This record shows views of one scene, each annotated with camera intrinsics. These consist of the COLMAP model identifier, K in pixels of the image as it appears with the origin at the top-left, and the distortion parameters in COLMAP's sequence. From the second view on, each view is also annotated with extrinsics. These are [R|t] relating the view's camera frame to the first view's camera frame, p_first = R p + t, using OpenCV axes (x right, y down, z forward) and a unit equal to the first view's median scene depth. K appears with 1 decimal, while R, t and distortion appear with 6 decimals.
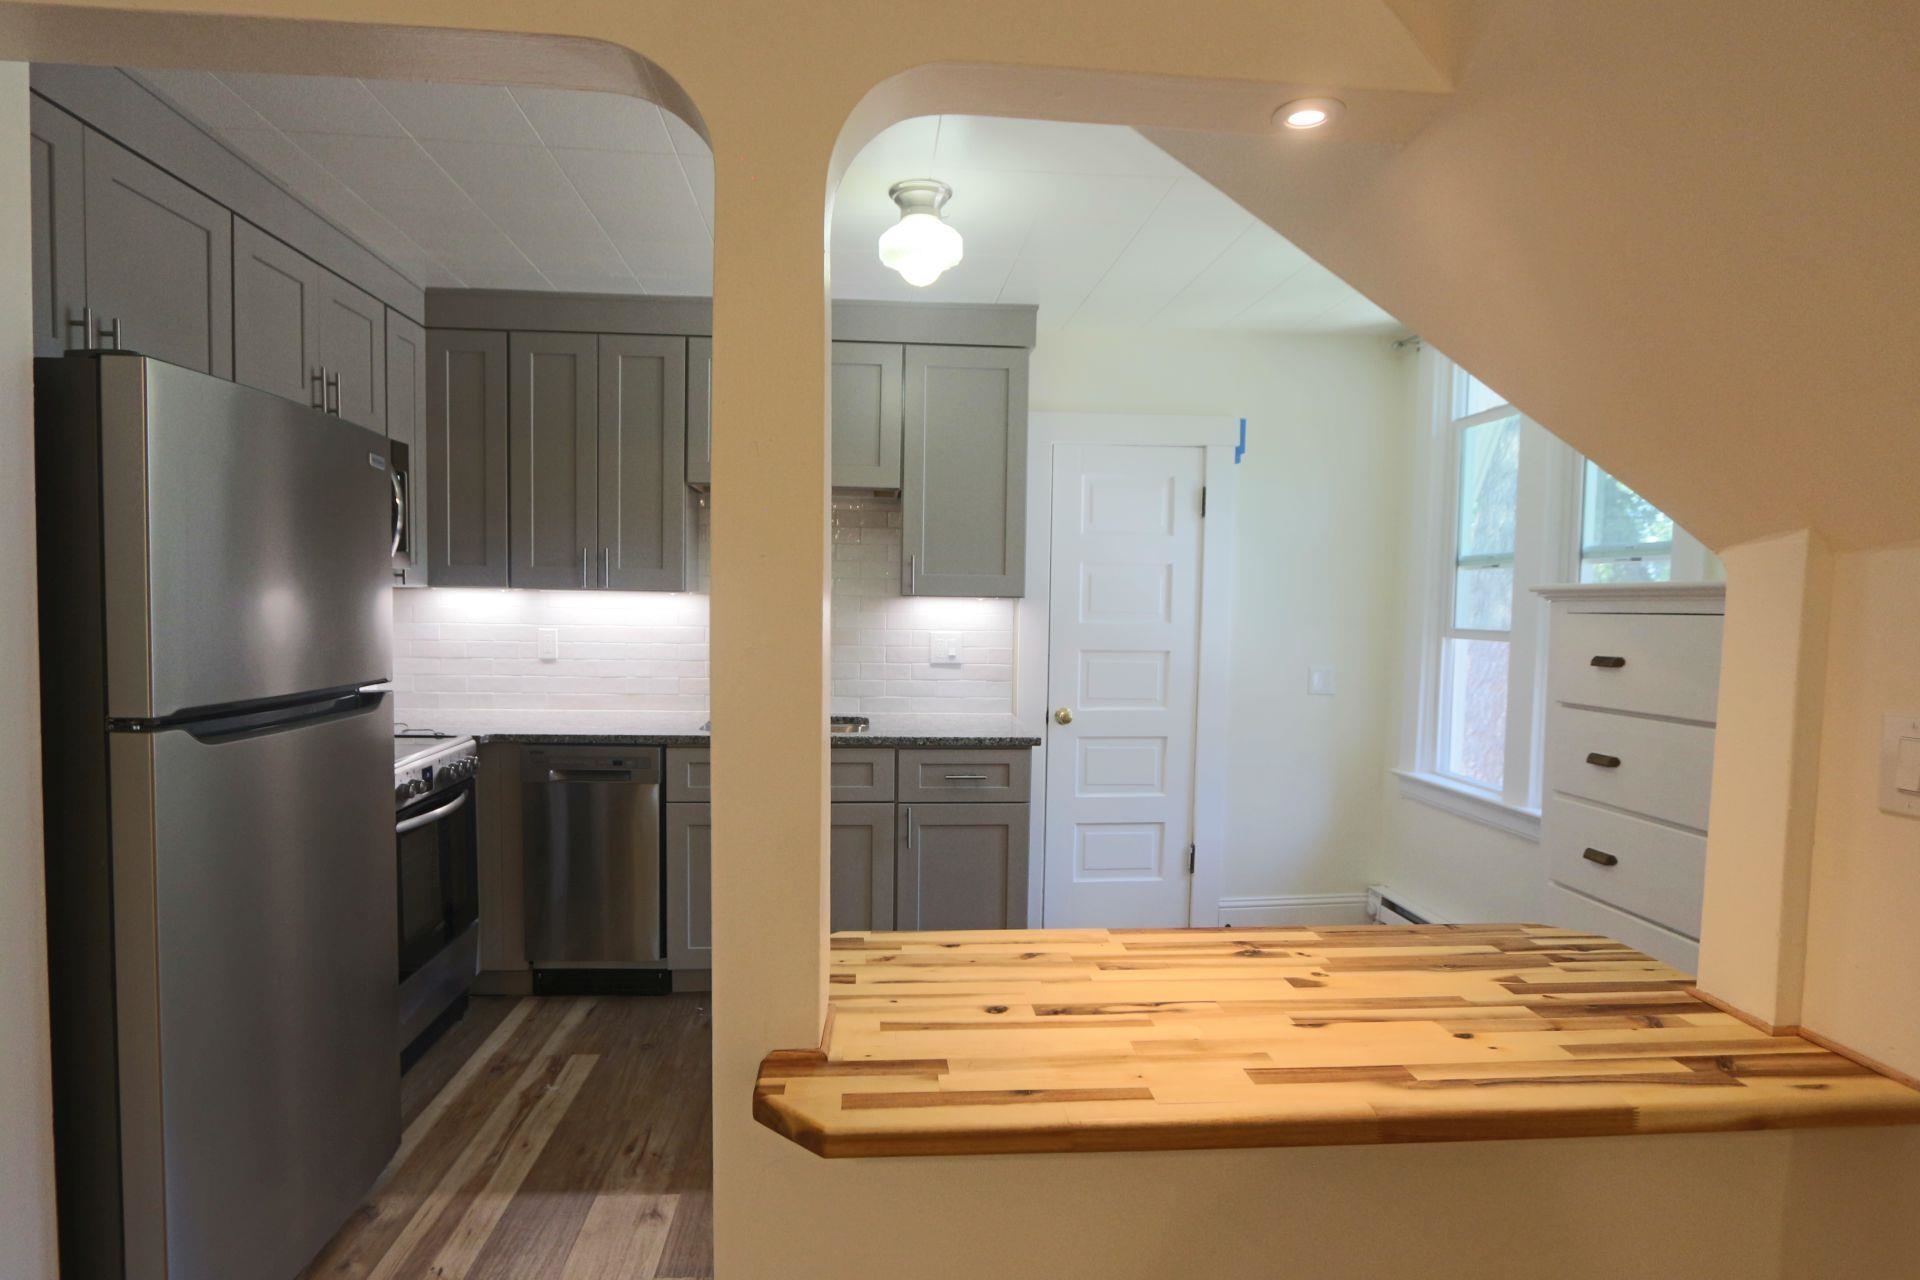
lens RADIAL K [[985.4, 0, 940.7], [0, 985.4, 652.8], [0, 0, 1]] dist [-0.018441, 0.001990]
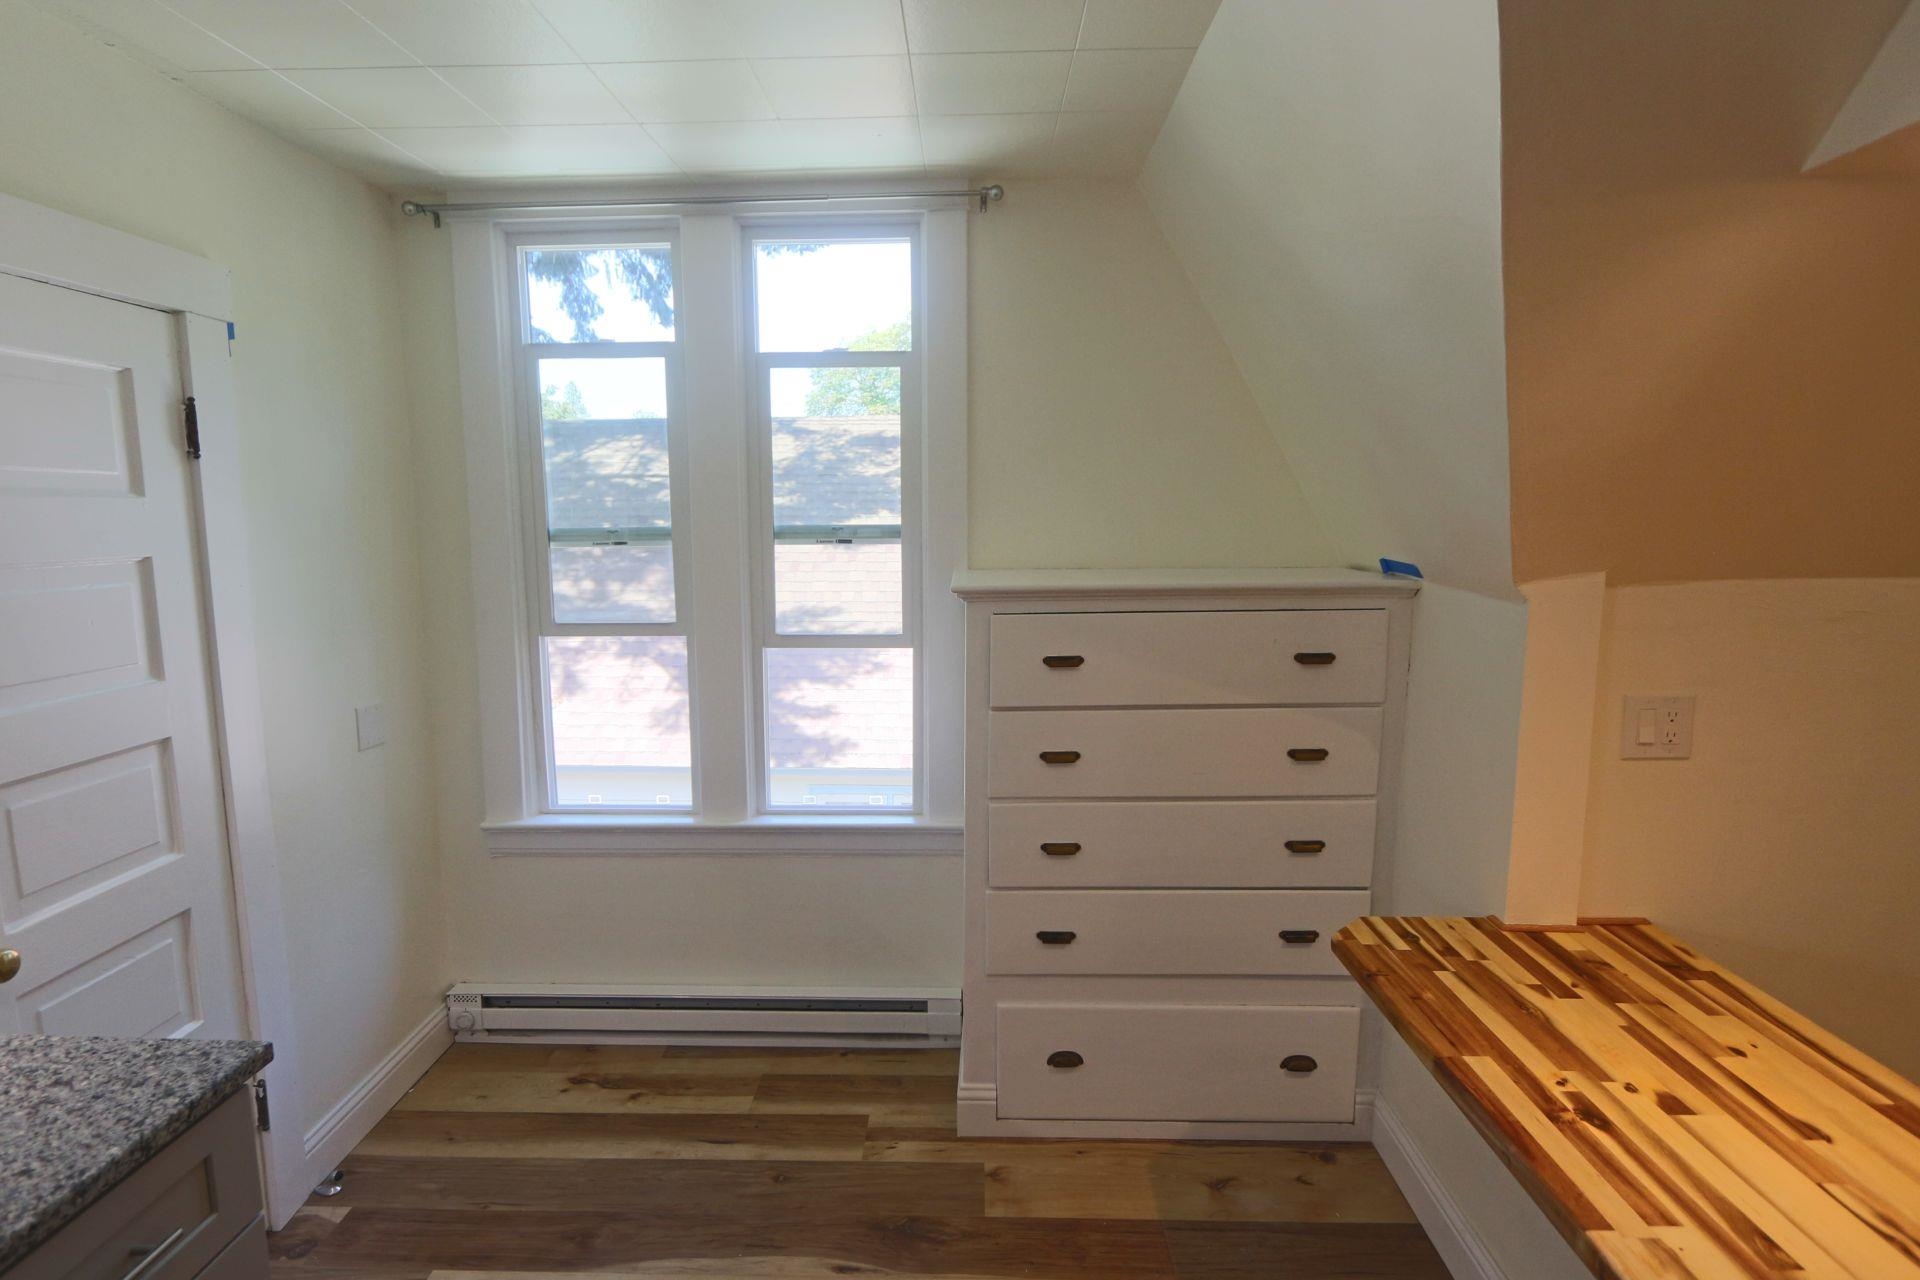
lens RADIAL K [[986.6, 0, 931.3], [0, 986.6, 652.4], [0, 0, 1]] dist [-0.008648, -0.000054]
pose [[0.110712, -0.151443, 0.982246, -0.227719], [0.062472, 0.987428, 0.145201, -0.106062], [-0.991887, 0.045287, 0.118781, 0.680295]]
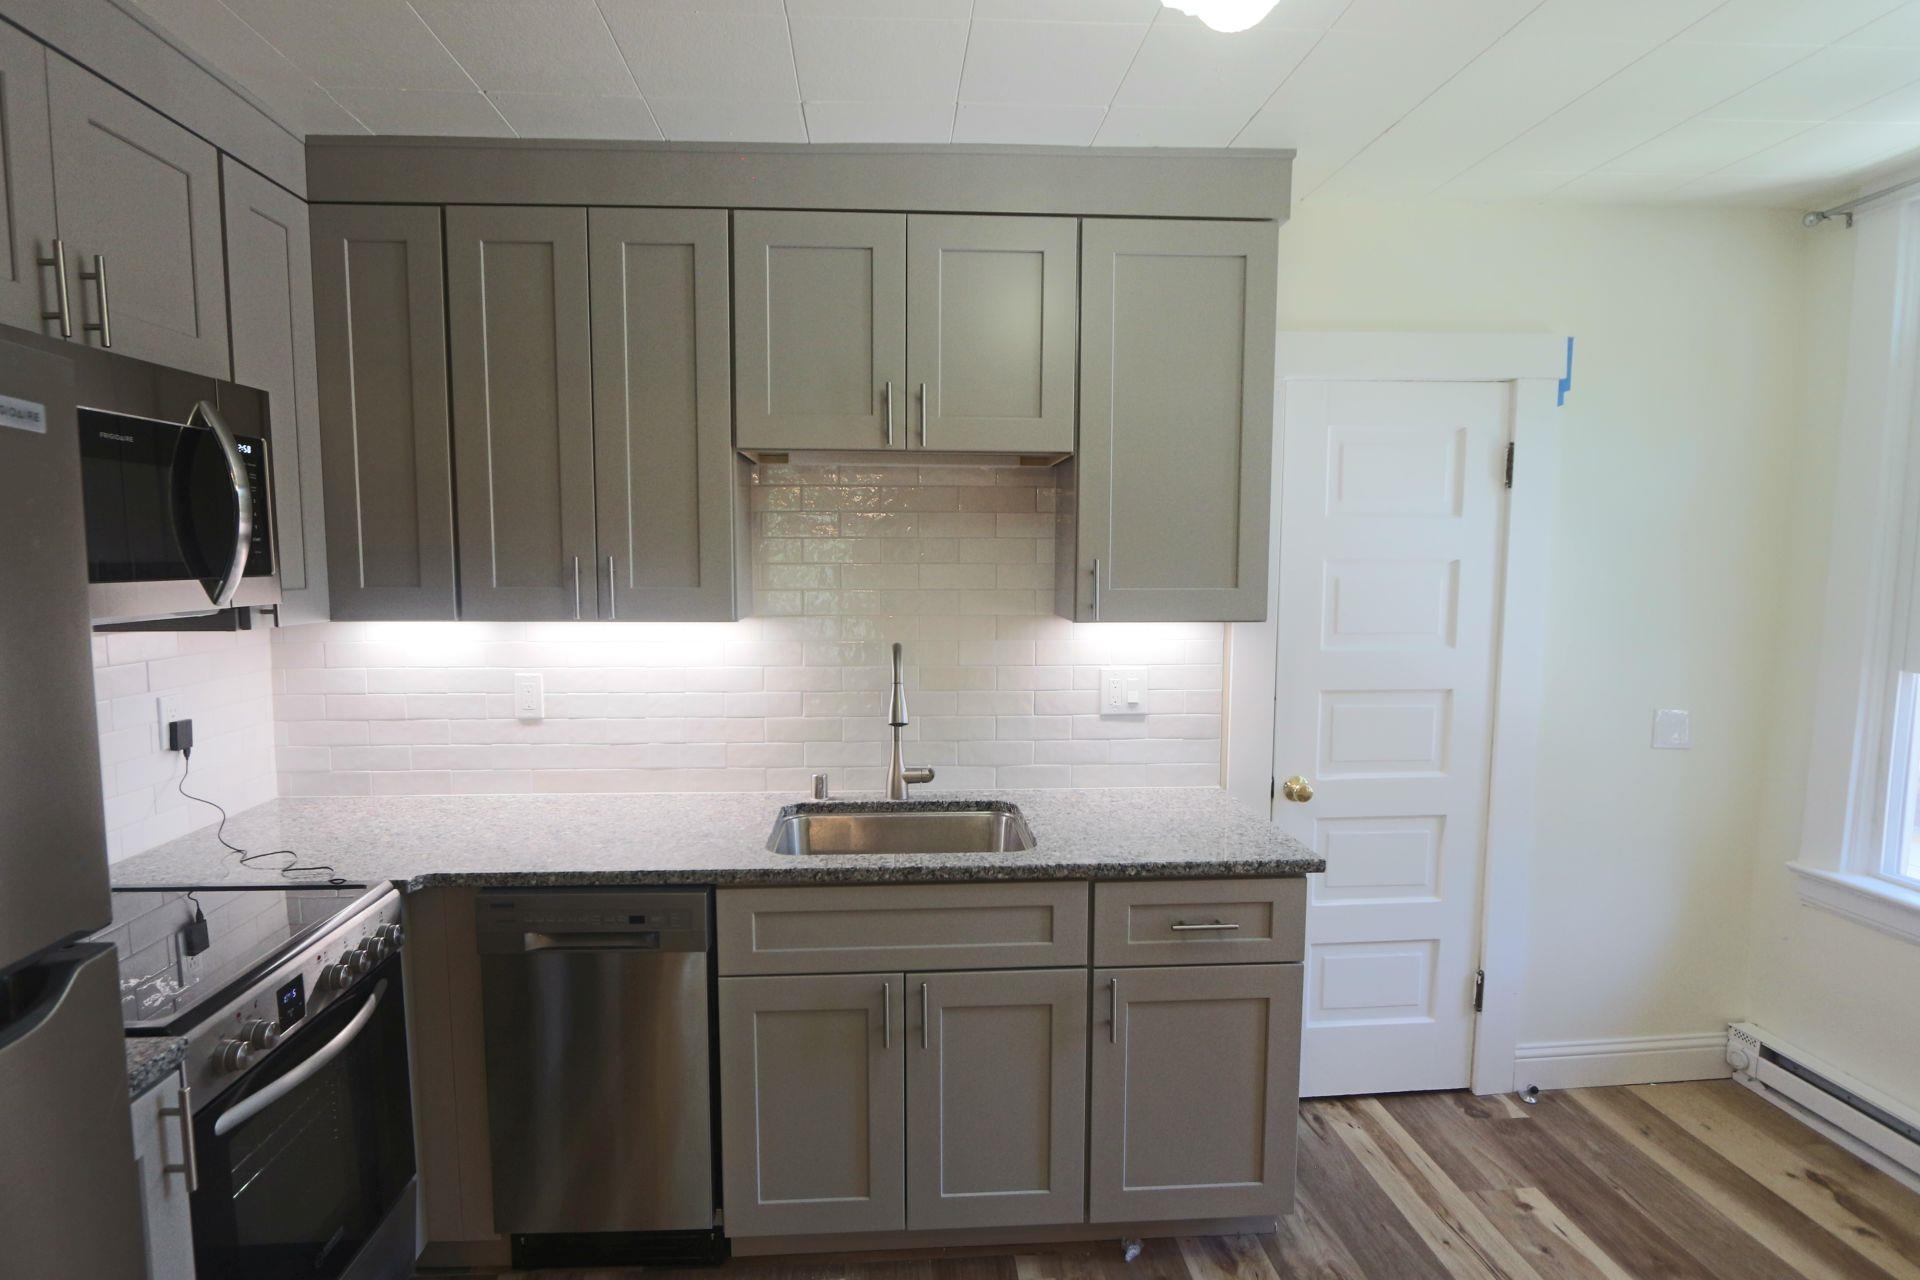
lens RADIAL K [[985.4, 0, 940.7], [0, 985.4, 652.8], [0, 0, 1]] dist [-0.018441, 0.001990]
pose [[0.999725, -0.013106, -0.019443, -0.122411], [0.013871, 0.999114, 0.039722, -0.069009], [0.018905, -0.039981, 0.999022, 0.389040]]
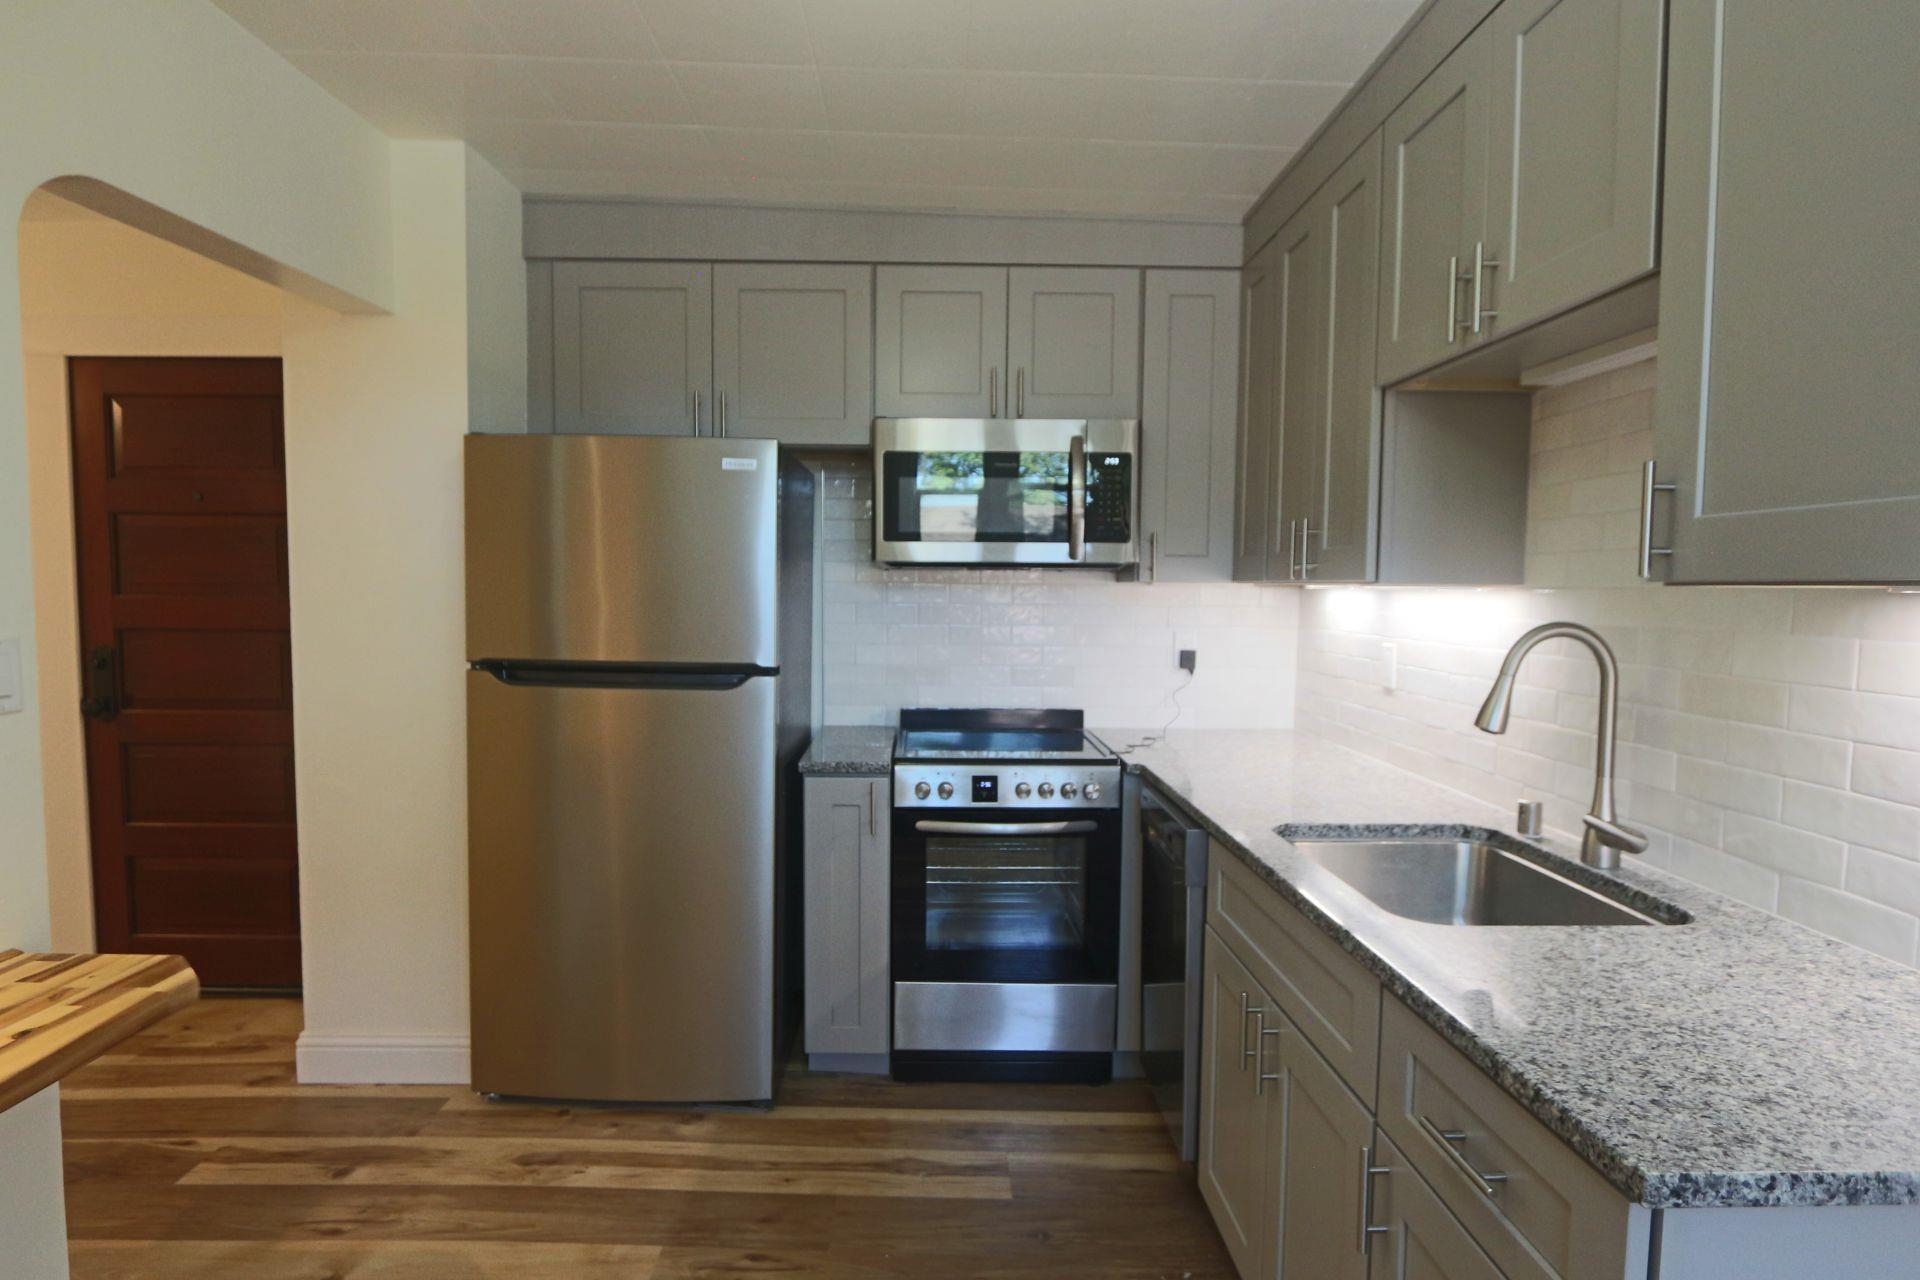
lens RADIAL K [[986.6, 0, 931.3], [0, 986.6, 652.4], [0, 0, 1]] dist [-0.008648, -0.000054]
pose [[-0.066260, 0.049708, -0.996563, 0.335660], [-0.067436, 0.996252, 0.054176, -0.038315], [0.995521, 0.070794, -0.062660, 0.830357]]
